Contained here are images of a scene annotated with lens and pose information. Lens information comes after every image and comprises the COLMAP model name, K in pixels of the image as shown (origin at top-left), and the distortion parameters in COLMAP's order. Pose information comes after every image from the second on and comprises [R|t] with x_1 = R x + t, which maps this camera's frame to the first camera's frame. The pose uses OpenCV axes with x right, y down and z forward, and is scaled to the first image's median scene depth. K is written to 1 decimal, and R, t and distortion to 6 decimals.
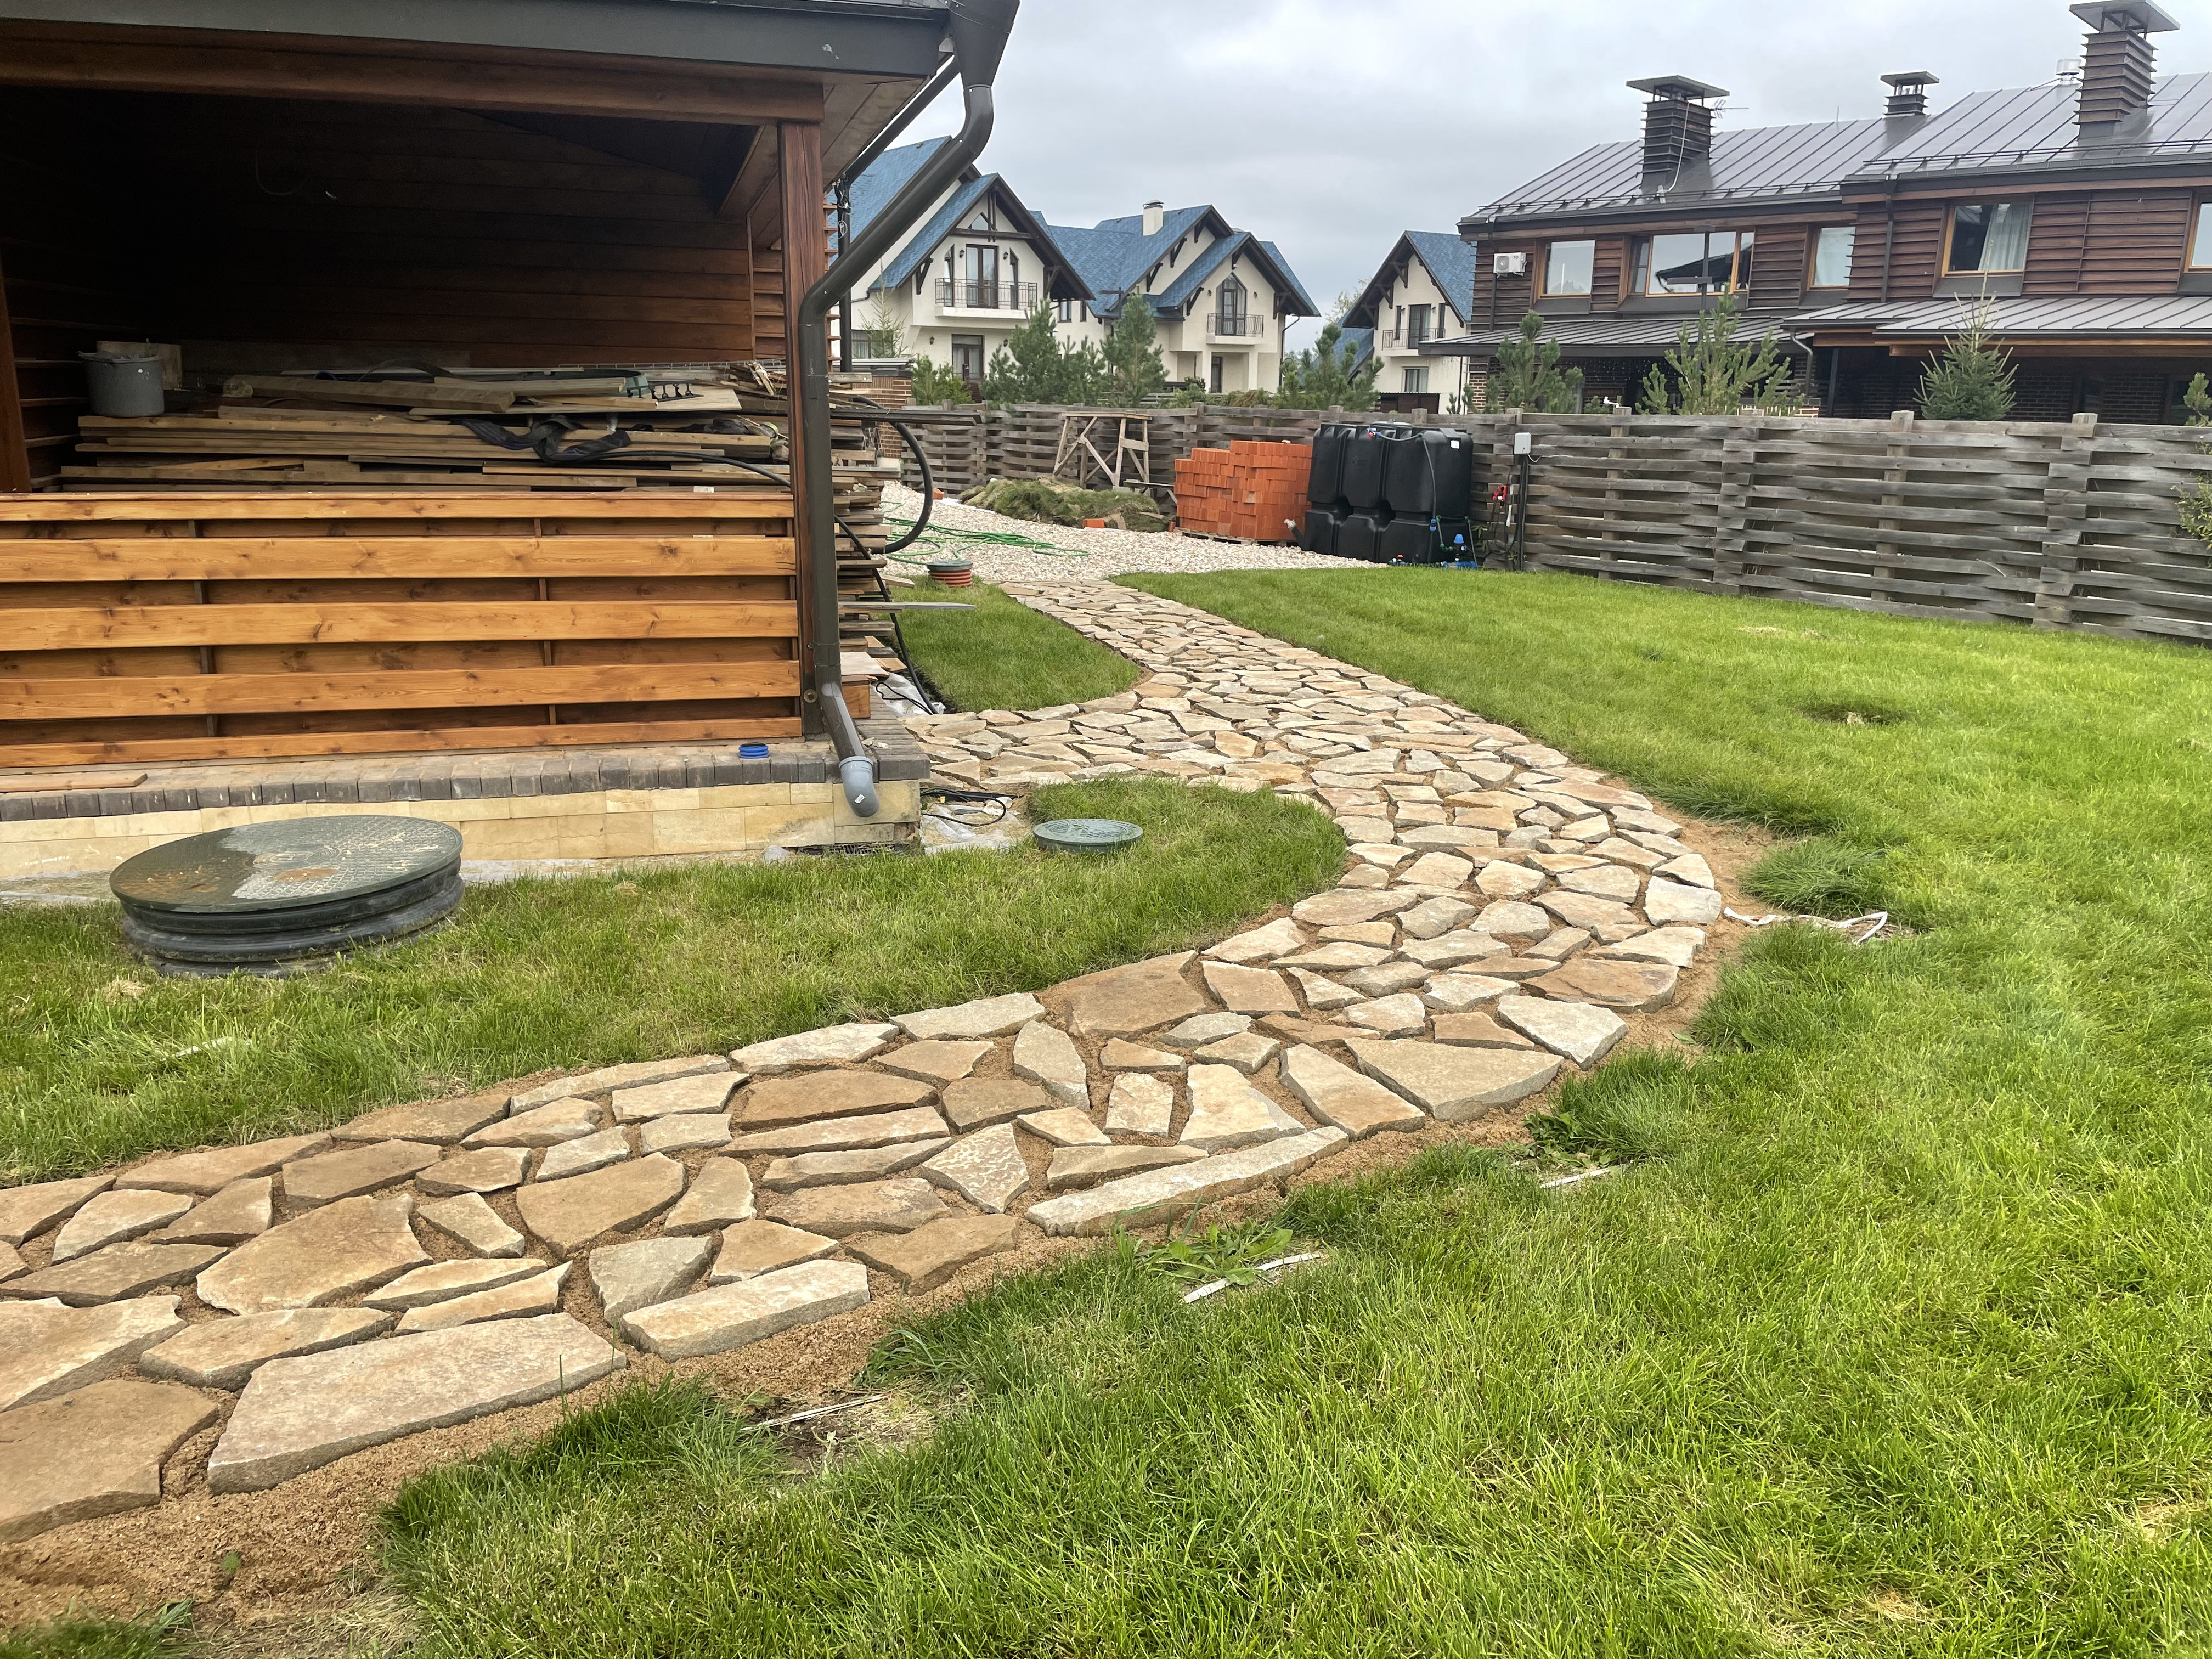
lens RADIAL K [[1689.2, 0, 1102.3], [0, 1689.2, 833.3], [0, 0, 1]] dist [0.043566, -0.038451]
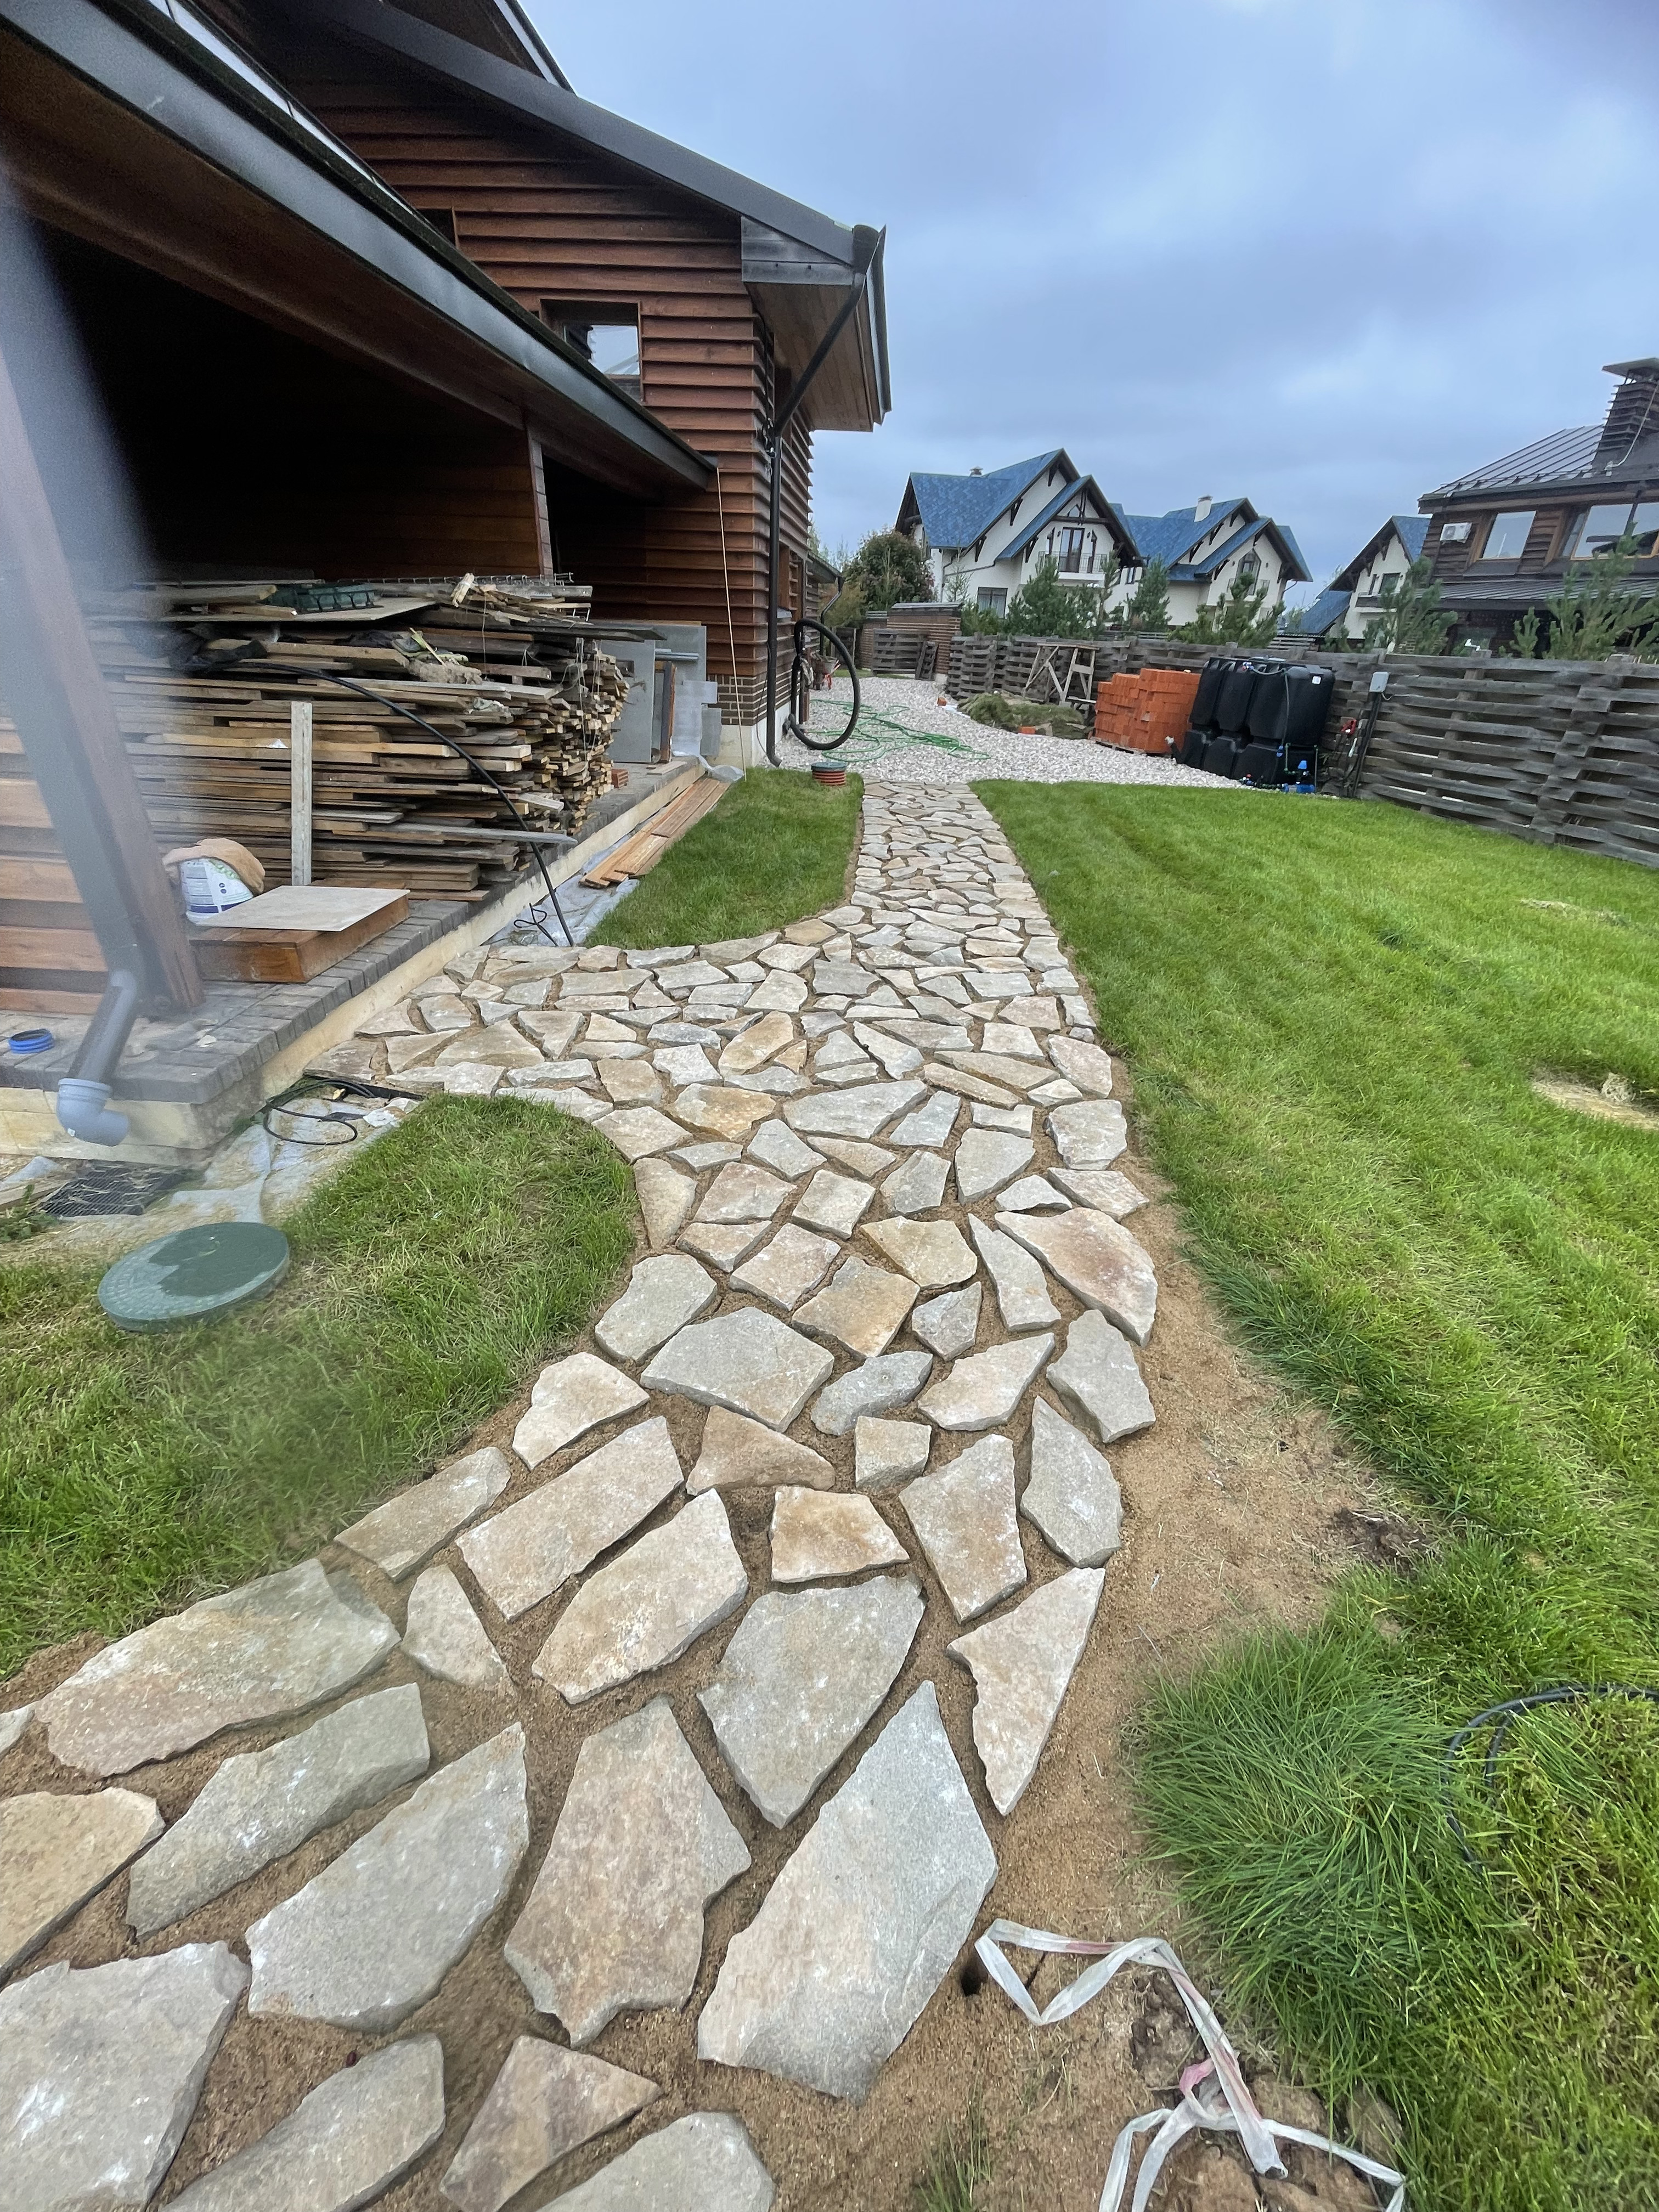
lens RADIAL K [[883.0, 0, 818.6], [0, 883.0, 1089.7], [0, 0, 1]] dist [-0.011139, 0.002554]
pose [[0.937237, 0.175996, -0.301018, 0.098748], [-0.104428, 0.965325, 0.239253, -0.054341], [0.332688, -0.192802, 0.923118, 0.225662]]
